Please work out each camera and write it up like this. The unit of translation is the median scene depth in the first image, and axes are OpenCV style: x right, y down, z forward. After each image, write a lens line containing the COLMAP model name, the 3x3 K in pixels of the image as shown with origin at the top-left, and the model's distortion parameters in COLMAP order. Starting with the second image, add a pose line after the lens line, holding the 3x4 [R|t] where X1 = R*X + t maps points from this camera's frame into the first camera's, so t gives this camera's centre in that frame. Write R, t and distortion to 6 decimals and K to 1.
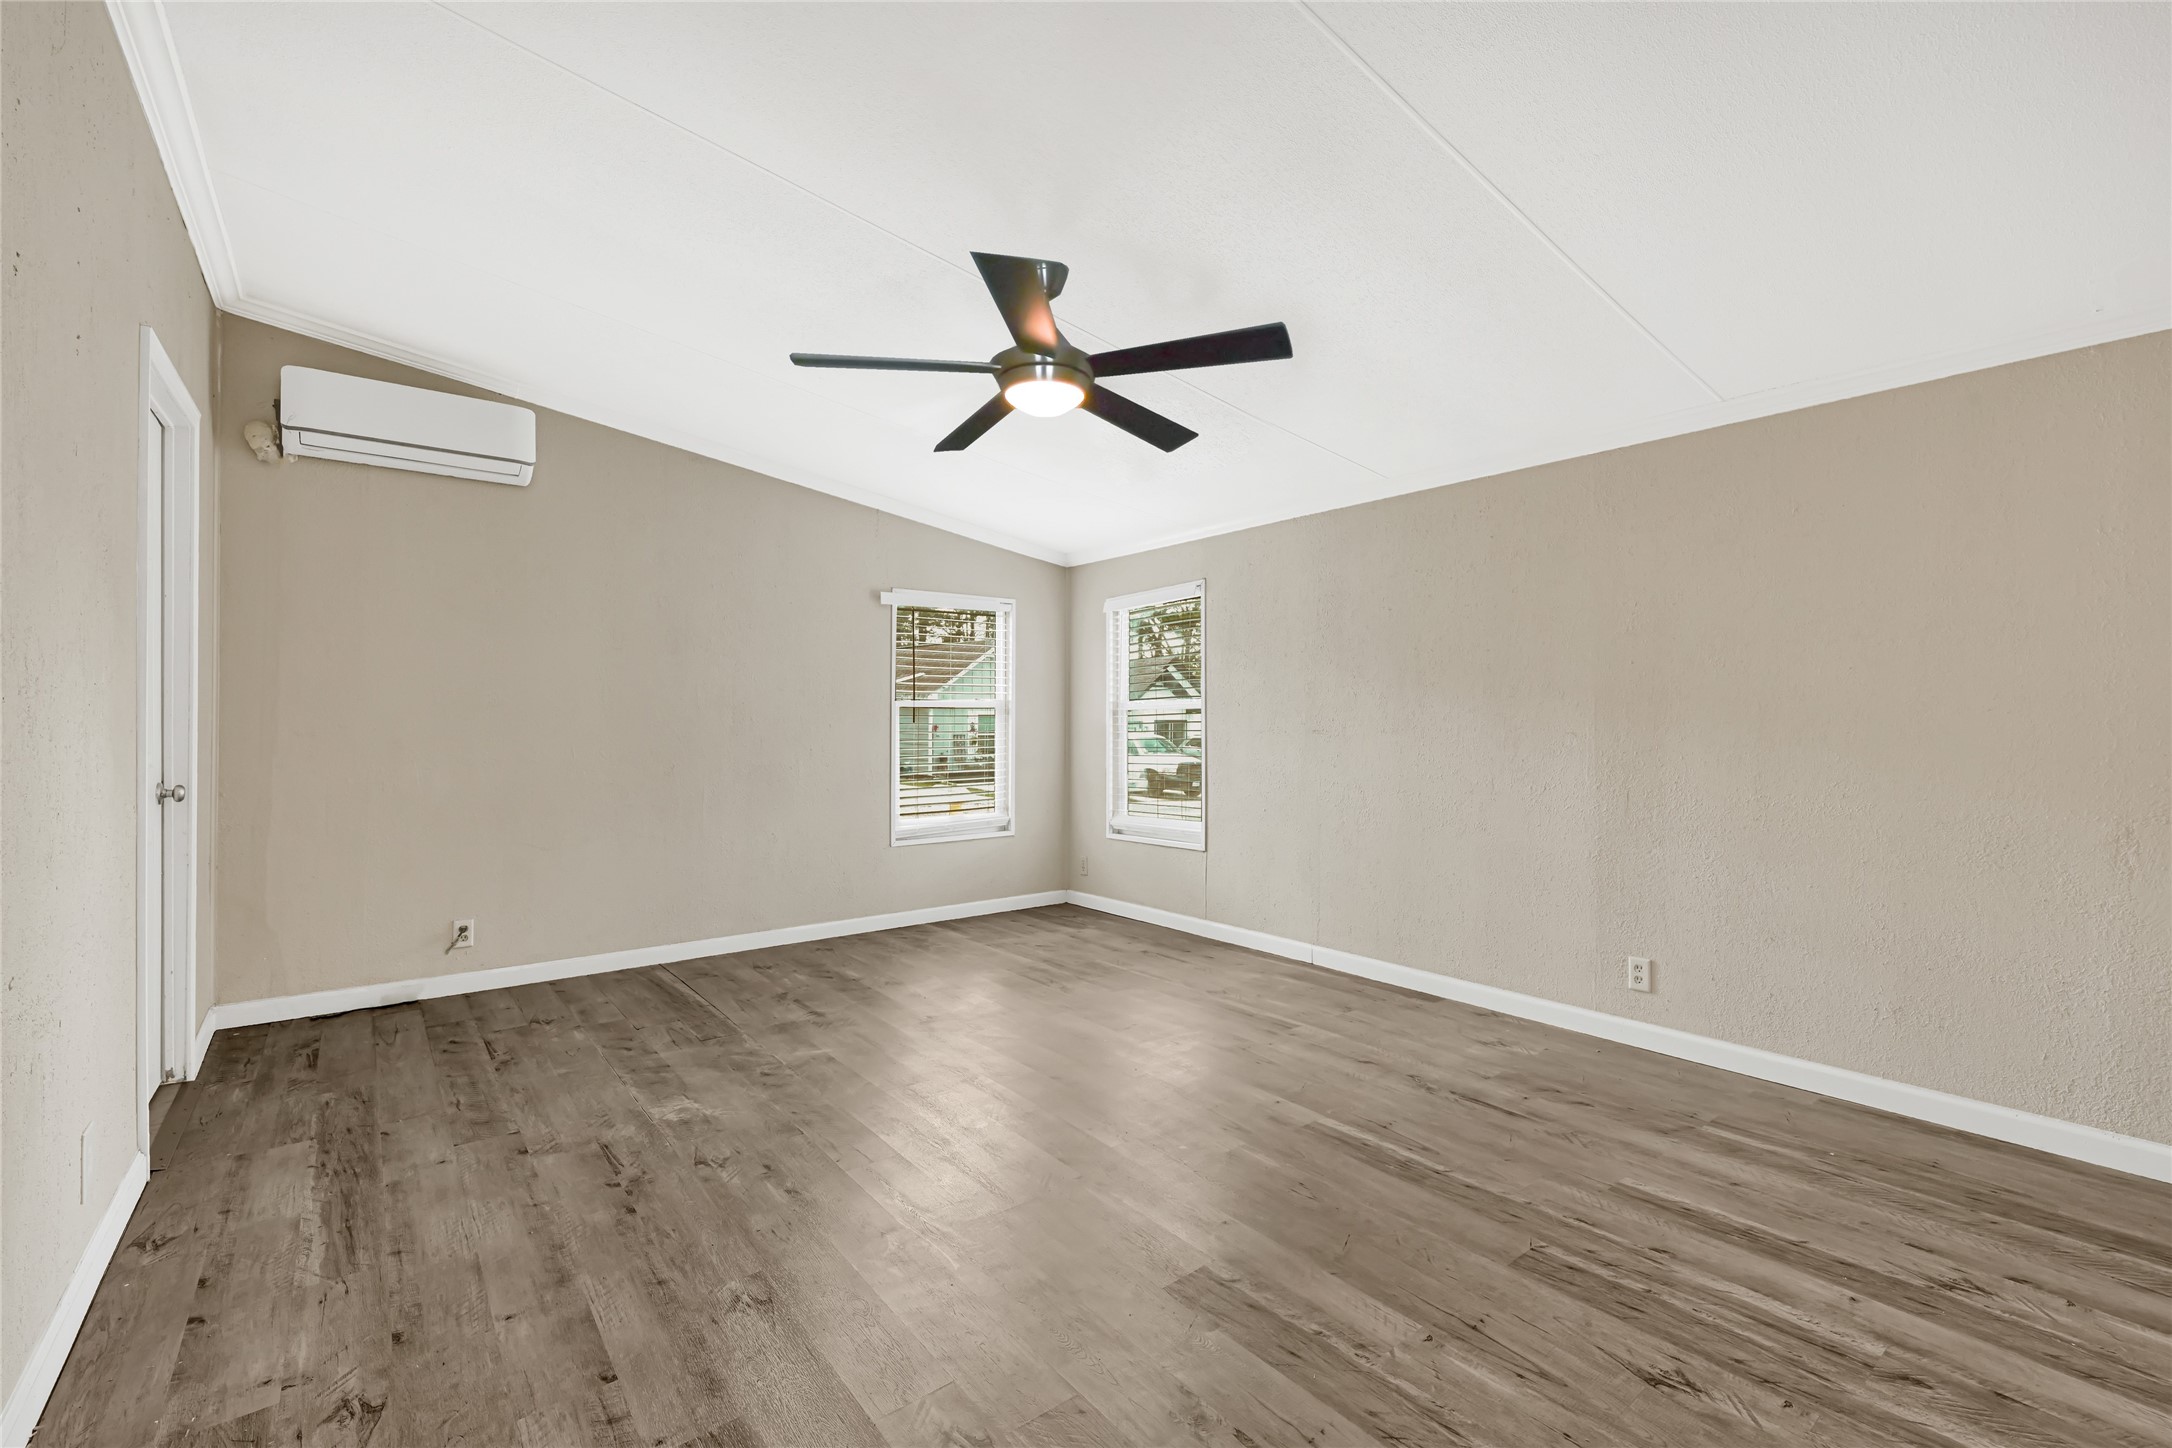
lens RADIAL K [[899.2, 0, 1086.3], [0, 899.2, 721.1], [0, 0, 1]] dist [0.000432, 0.000082]
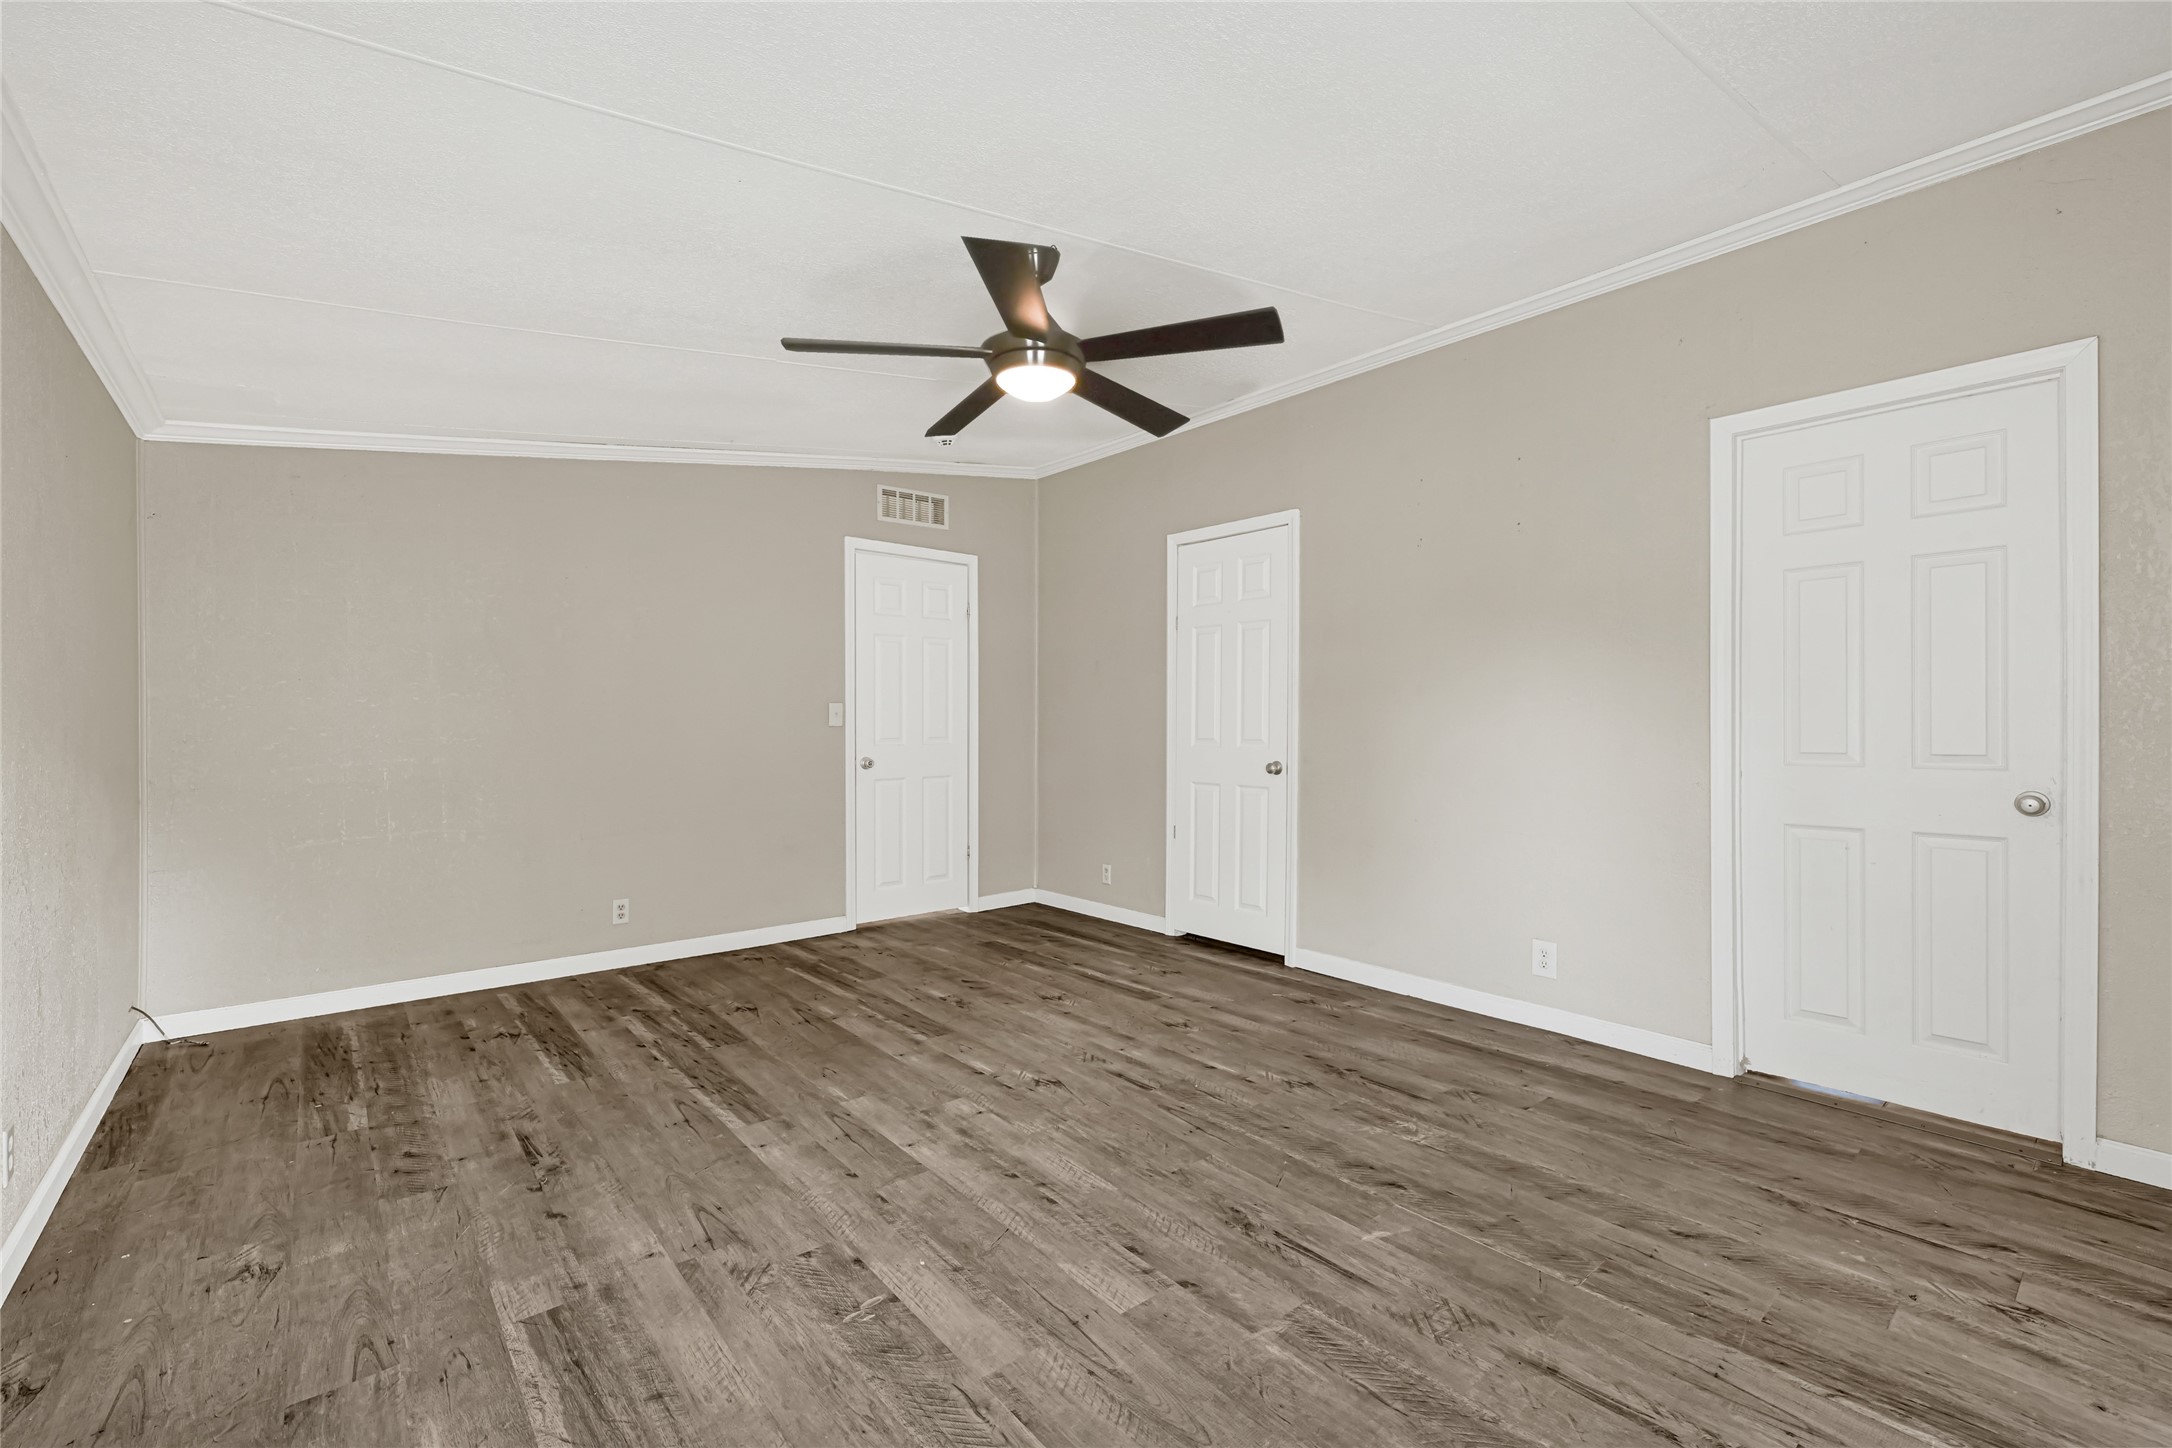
lens RADIAL K [[899.2, 0, 1085.2], [0, 899.2, 720.7], [0, 0, 1]] dist [0.000432, 0.000082]
pose [[-0.999570, -0.000393, -0.029306, -0.091270], [-0.000497, 0.999994, 0.003528, -0.001429], [0.029304, 0.003541, -0.999564, 2.150437]]
